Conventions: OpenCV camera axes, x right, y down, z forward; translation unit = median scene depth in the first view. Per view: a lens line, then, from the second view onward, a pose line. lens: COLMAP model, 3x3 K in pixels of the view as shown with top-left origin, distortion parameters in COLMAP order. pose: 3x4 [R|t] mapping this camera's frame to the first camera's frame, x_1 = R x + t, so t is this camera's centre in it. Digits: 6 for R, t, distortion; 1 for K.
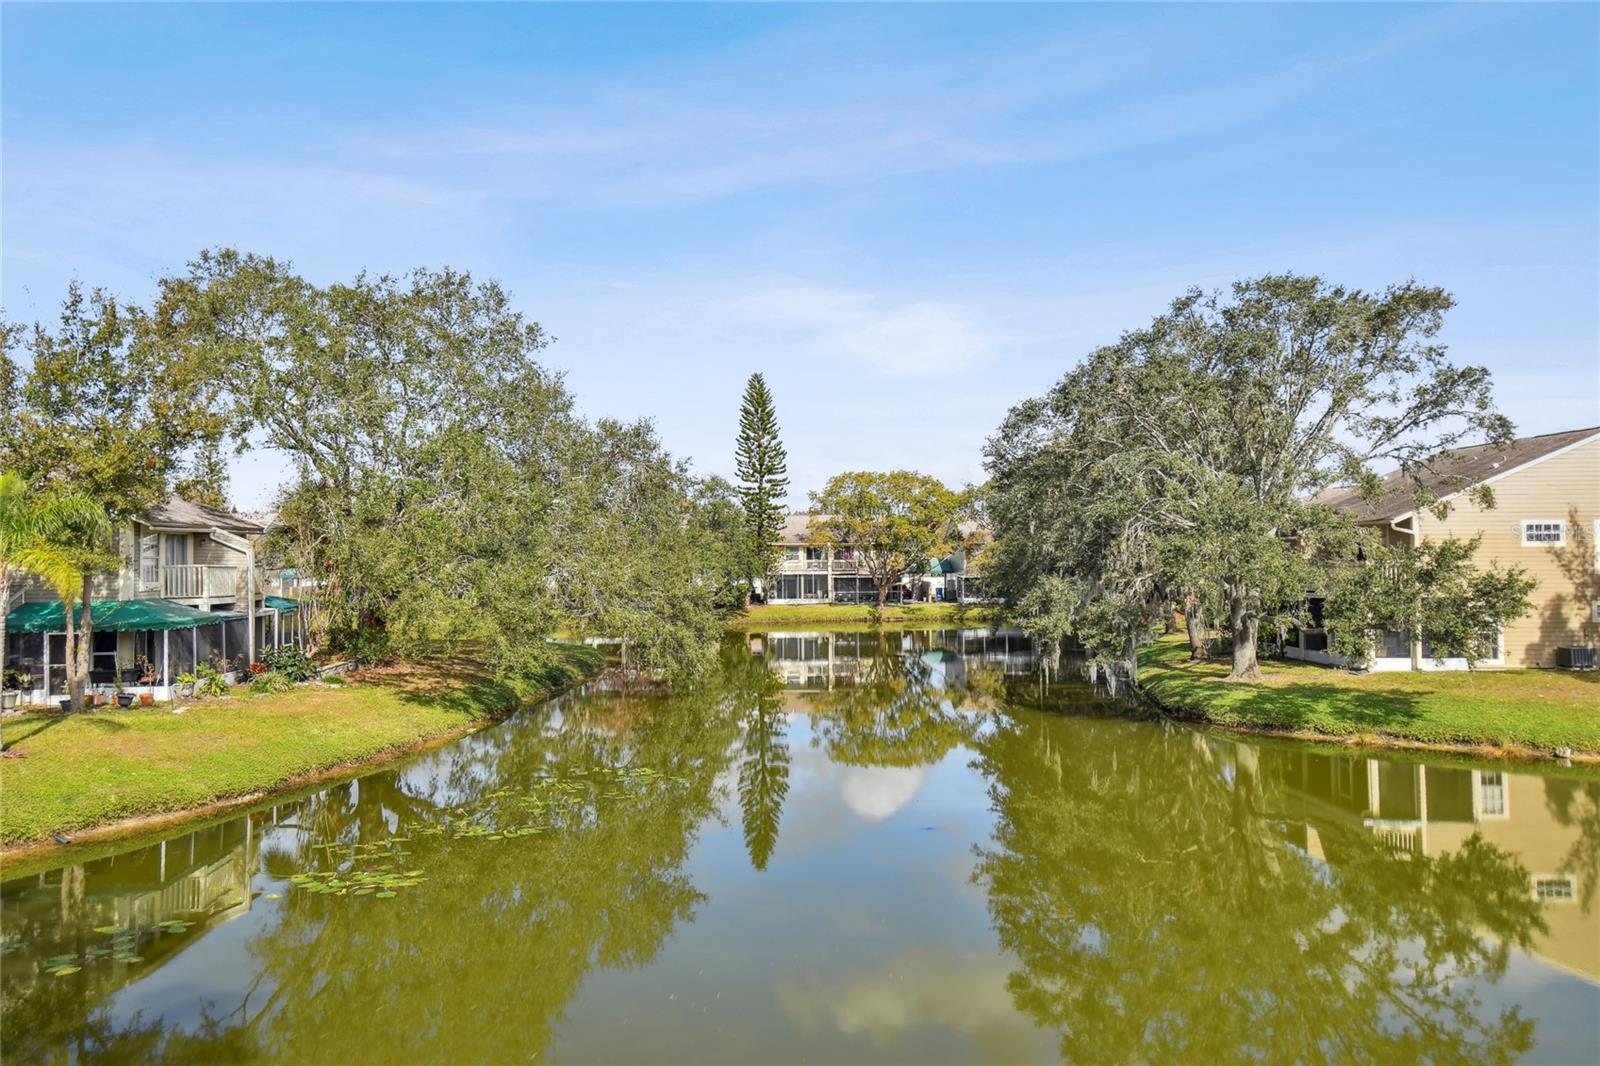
lens RADIAL K [[1346.5, 0, 805.6], [0, 1346.5, 533.2], [0, 0, 1]] dist [0.105653, -0.001267]
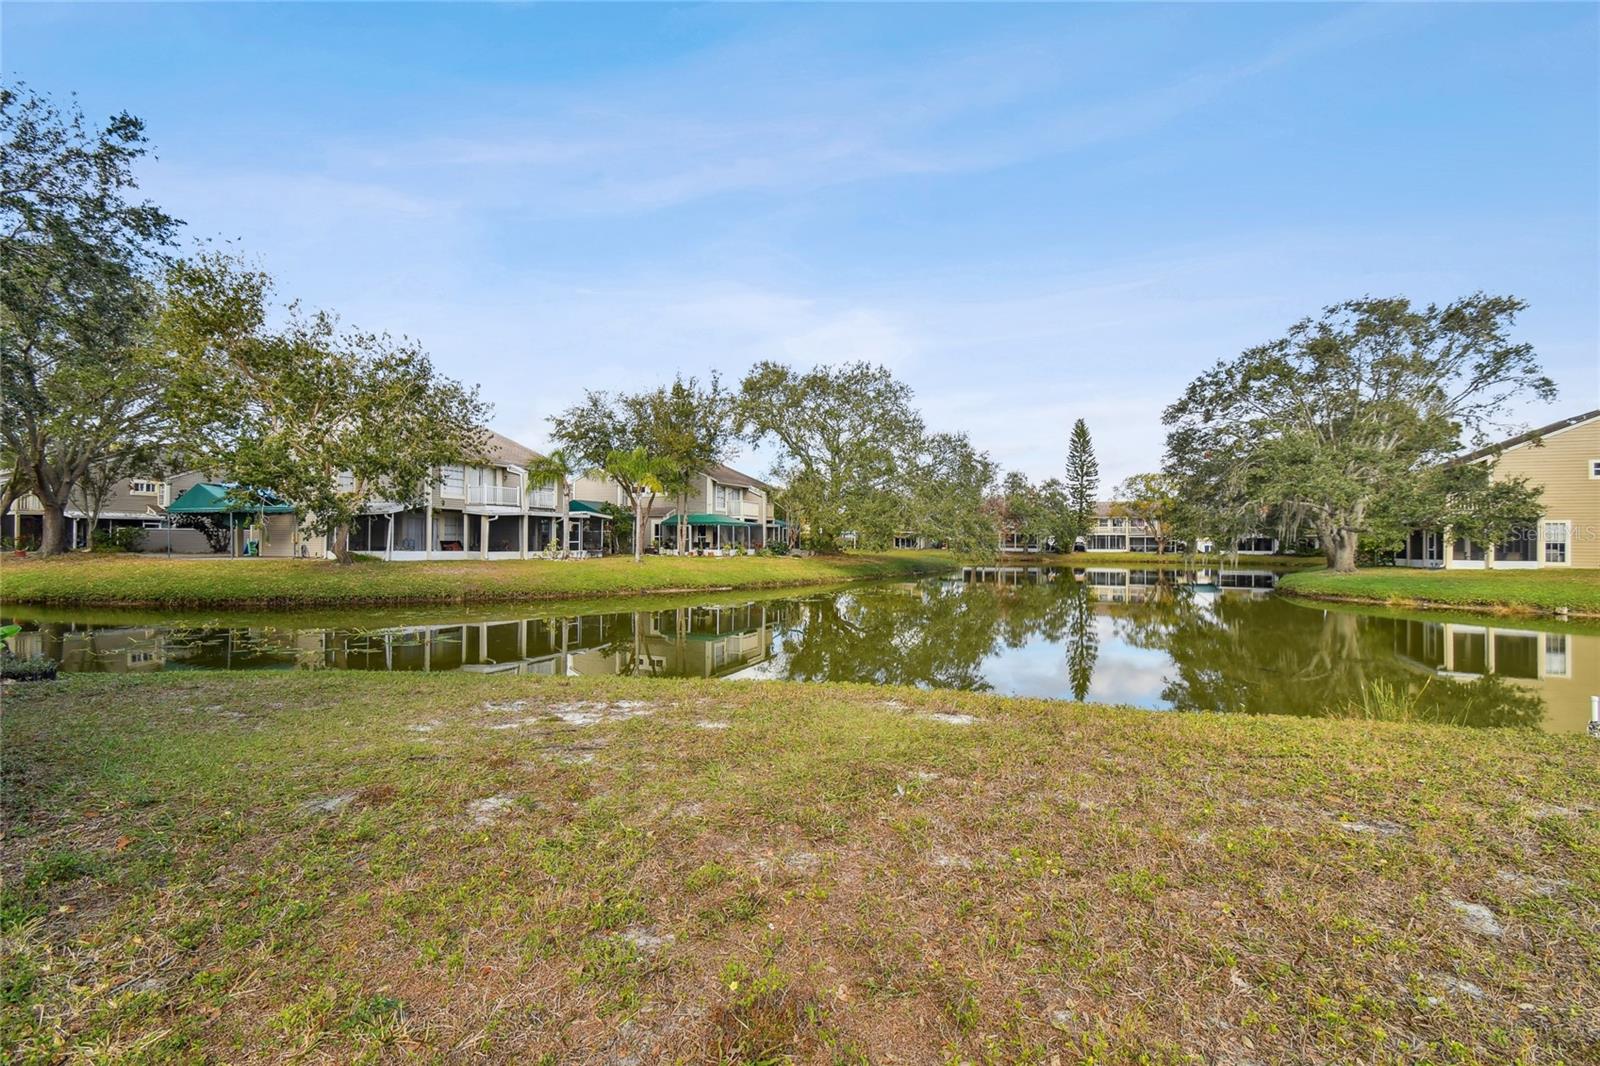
lens RADIAL K [[713.6, 0, 790.5], [0, 713.6, 537.1], [0, 0, 1]] dist [0.039389, -0.020256]
pose [[0.882674, 0.009899, -0.469881, 0.155623], [-0.006445, 0.999939, 0.008960, 0.061873], [0.469941, -0.004881, 0.882684, 0.008000]]
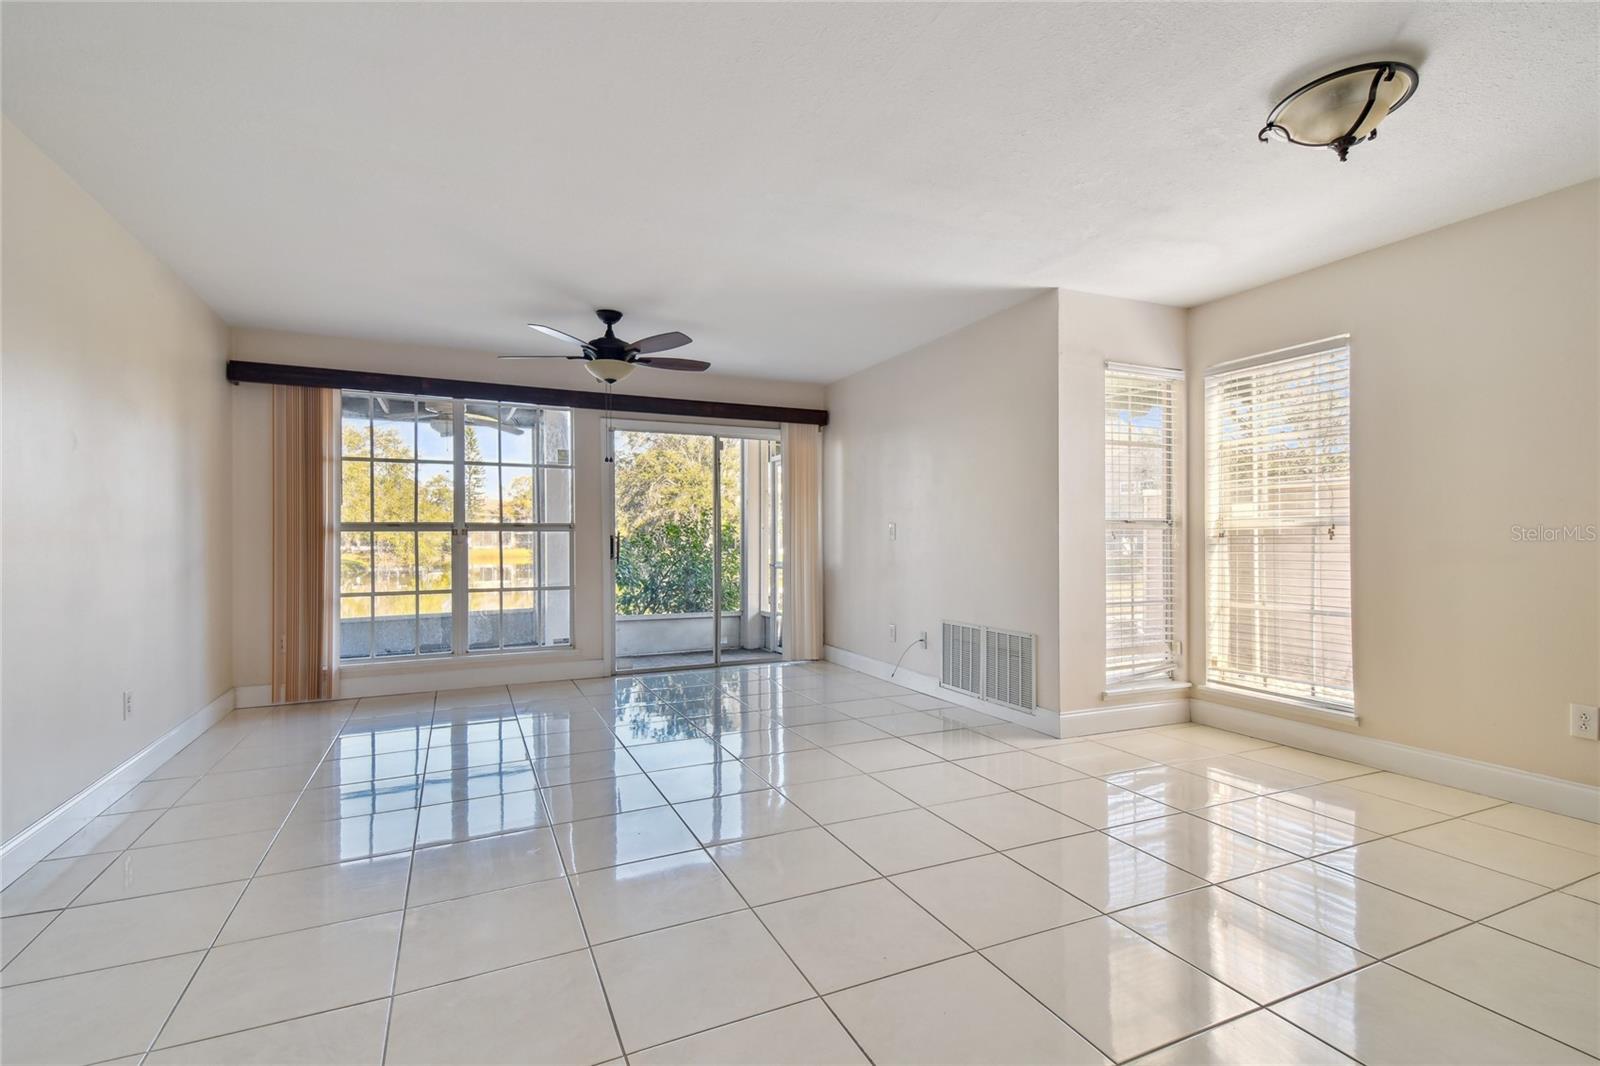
lens RADIAL K [[713.6, 0, 794.7], [0, 713.6, 541.6], [0, 0, 1]] dist [0.039389, -0.020256]
pose [[0.928129, 0.000300, 0.372258, 0.020750], [-0.006808, 0.999846, 0.016167, 0.057801], [-0.372196, -0.017540, 0.927989, -0.146840]]
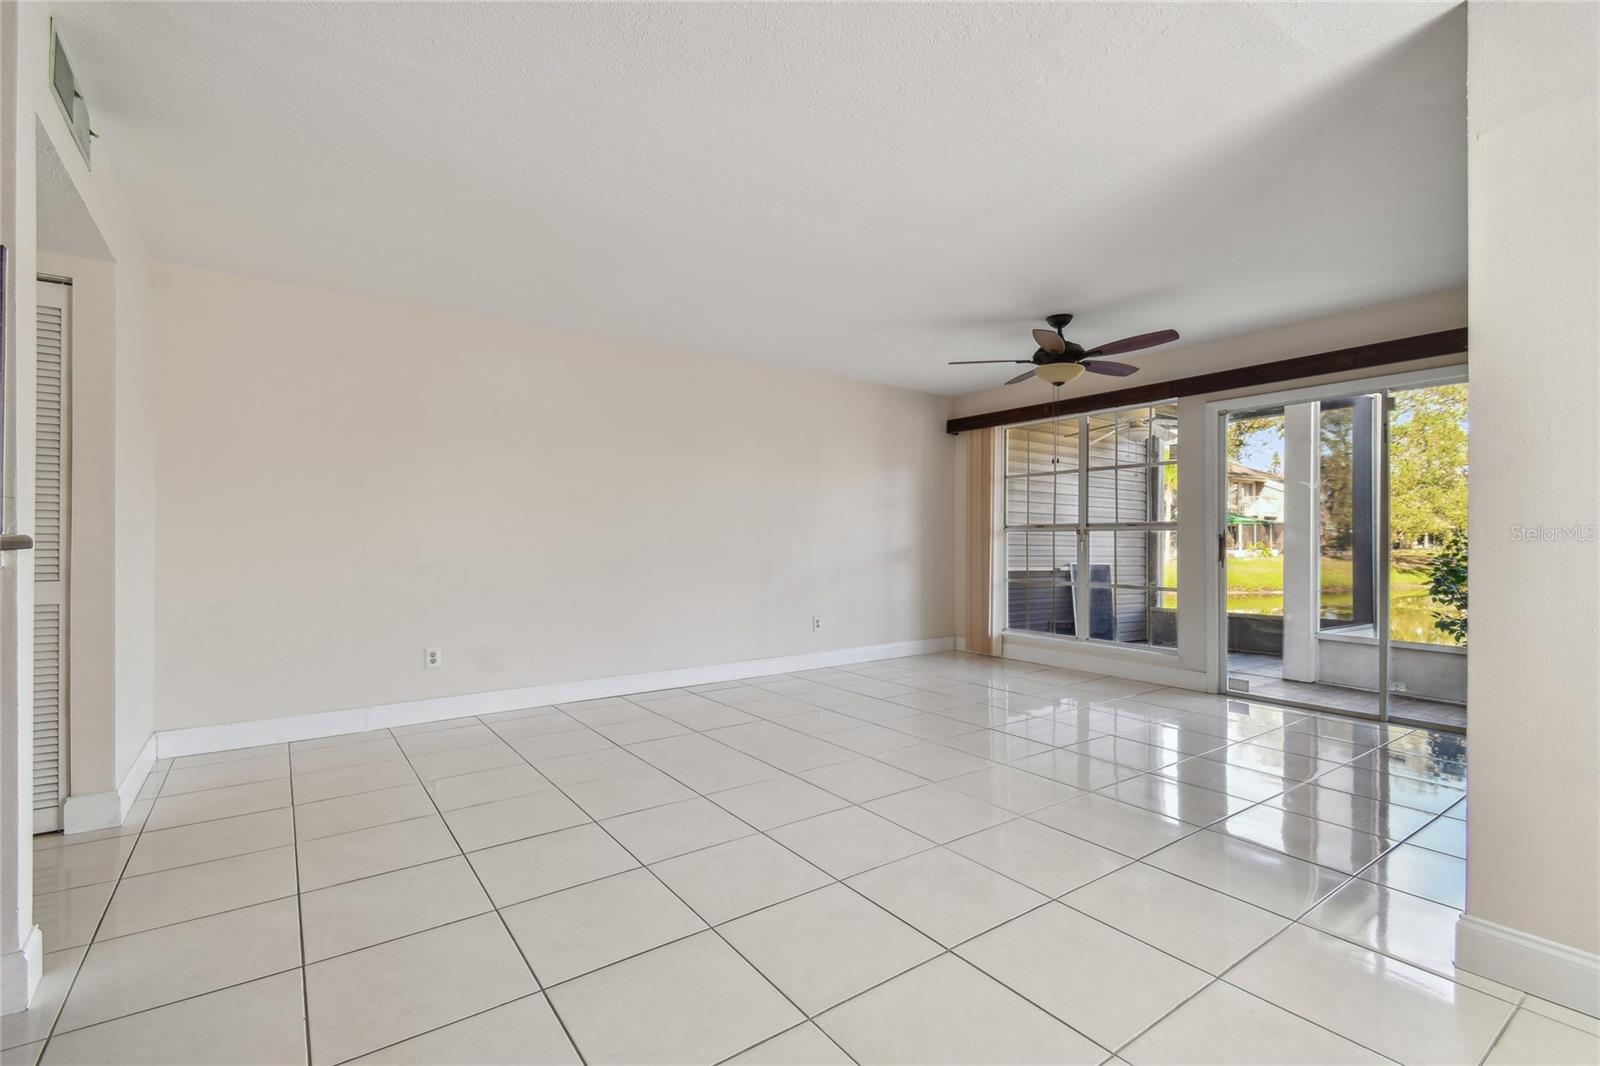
lens RADIAL K [[713.6, 0, 797.6], [0, 713.6, 548.2], [0, 0, 1]] dist [0.039389, -0.020256]
pose [[0.536673, 0.016125, -0.843636, 0.088187], [0.008854, 0.999655, 0.024739, 0.057834], [0.843744, -0.020746, 0.536345, -0.133948]]
